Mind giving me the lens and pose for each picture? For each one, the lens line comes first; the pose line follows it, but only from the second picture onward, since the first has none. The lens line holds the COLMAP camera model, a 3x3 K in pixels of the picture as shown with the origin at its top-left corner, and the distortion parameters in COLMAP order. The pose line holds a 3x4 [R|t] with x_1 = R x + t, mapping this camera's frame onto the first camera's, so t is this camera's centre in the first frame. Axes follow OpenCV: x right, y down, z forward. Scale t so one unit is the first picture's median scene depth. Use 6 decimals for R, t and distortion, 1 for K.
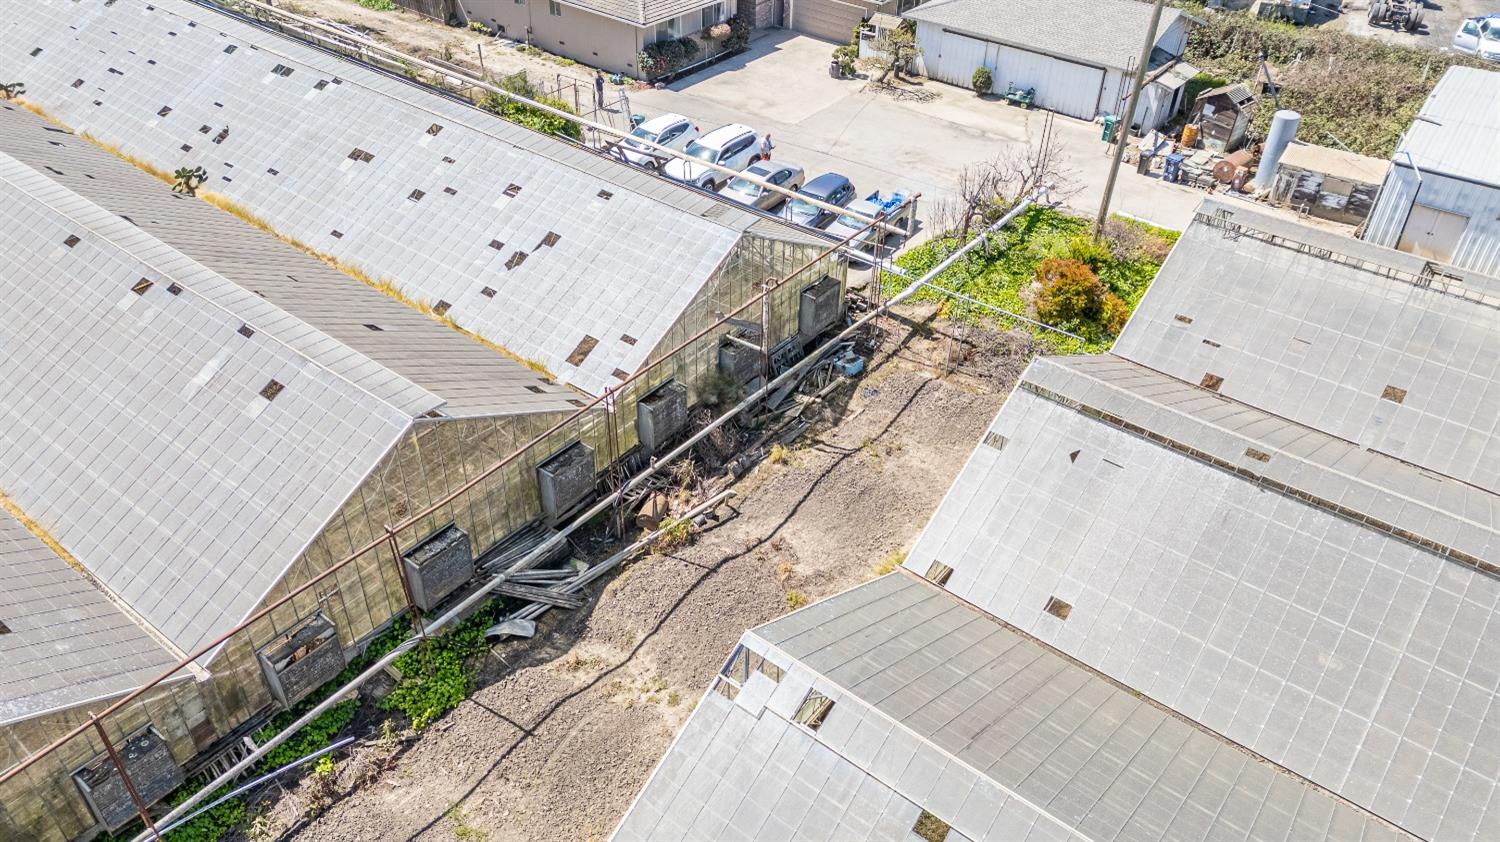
lens RADIAL K [[1094.9, 0, 750.0], [0, 1094.9, 421.0], [0, 0, 1]] dist [0.084364, -0.081521]
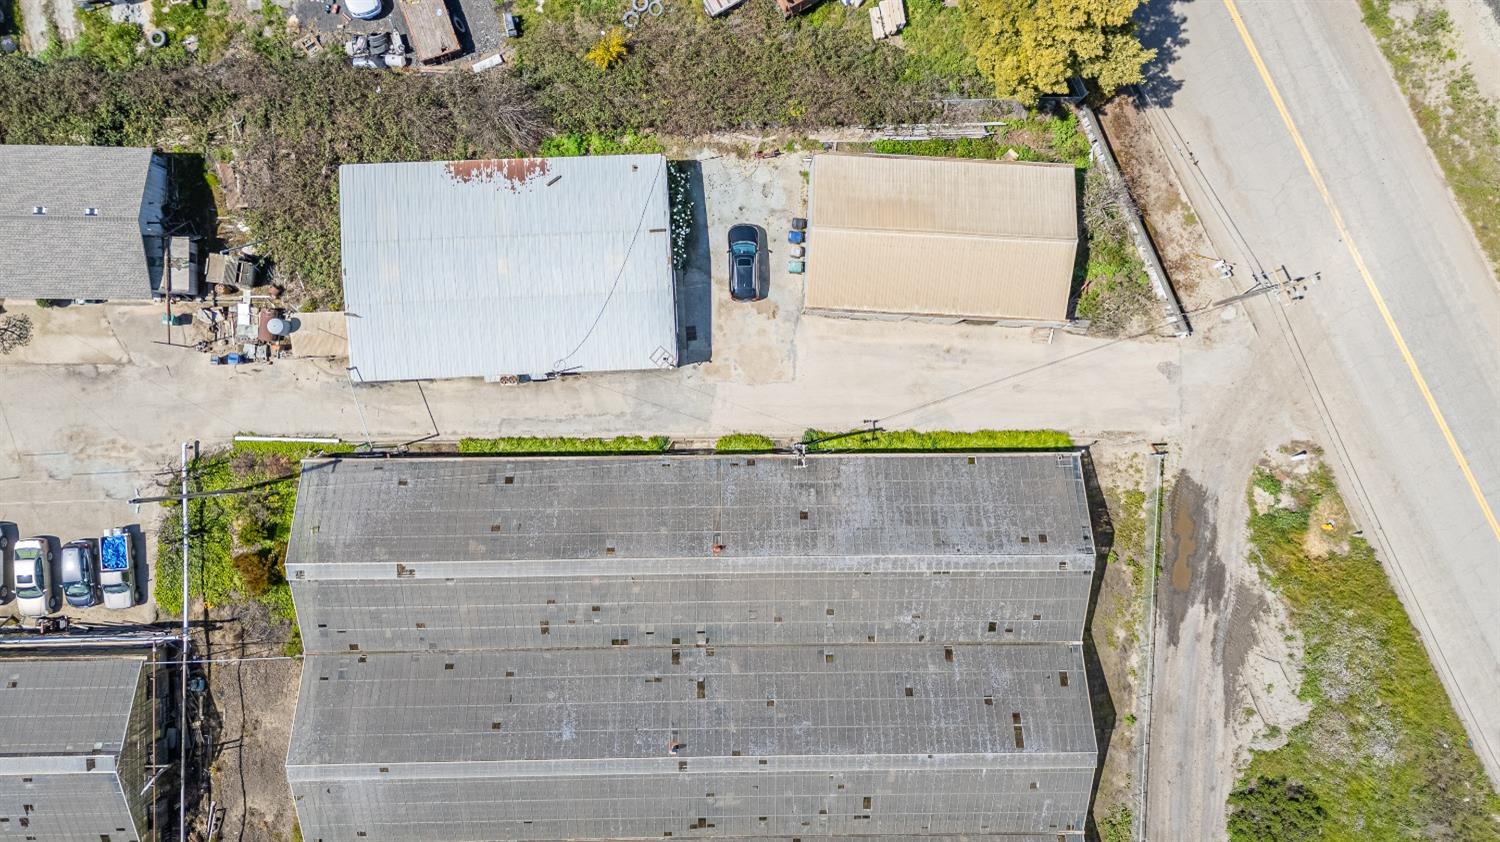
lens RADIAL K [[1094.9, 0, 750.0], [0, 1094.9, 421.0], [0, 0, 1]] dist [0.084364, -0.081521]
pose [[0.784627, -0.619930, -0.006963, 1.042242], [0.366946, 0.455322, 0.811192, -1.348542], [-0.499711, -0.639038, 0.584738, -0.276678]]
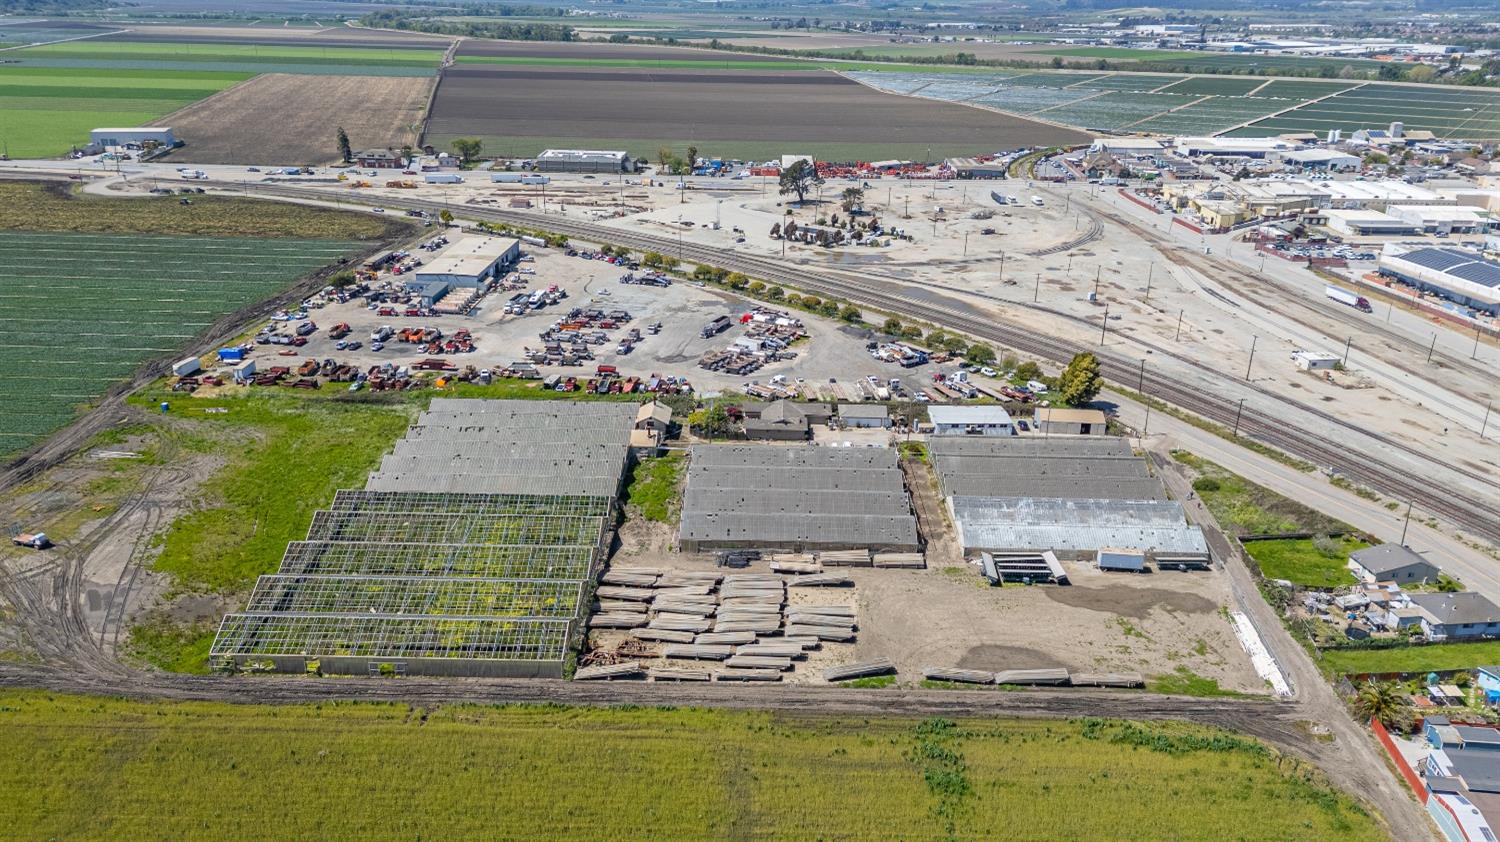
lens RADIAL K [[1094.9, 0, 750.0], [0, 1094.9, 421.0], [0, 0, 1]] dist [0.084364, -0.081521]
pose [[0.797856, -0.232168, 0.556348, -4.262987], [0.368300, 0.918338, -0.144949, 0.325335], [-0.477264, 0.320551, 0.818209, -4.149041]]
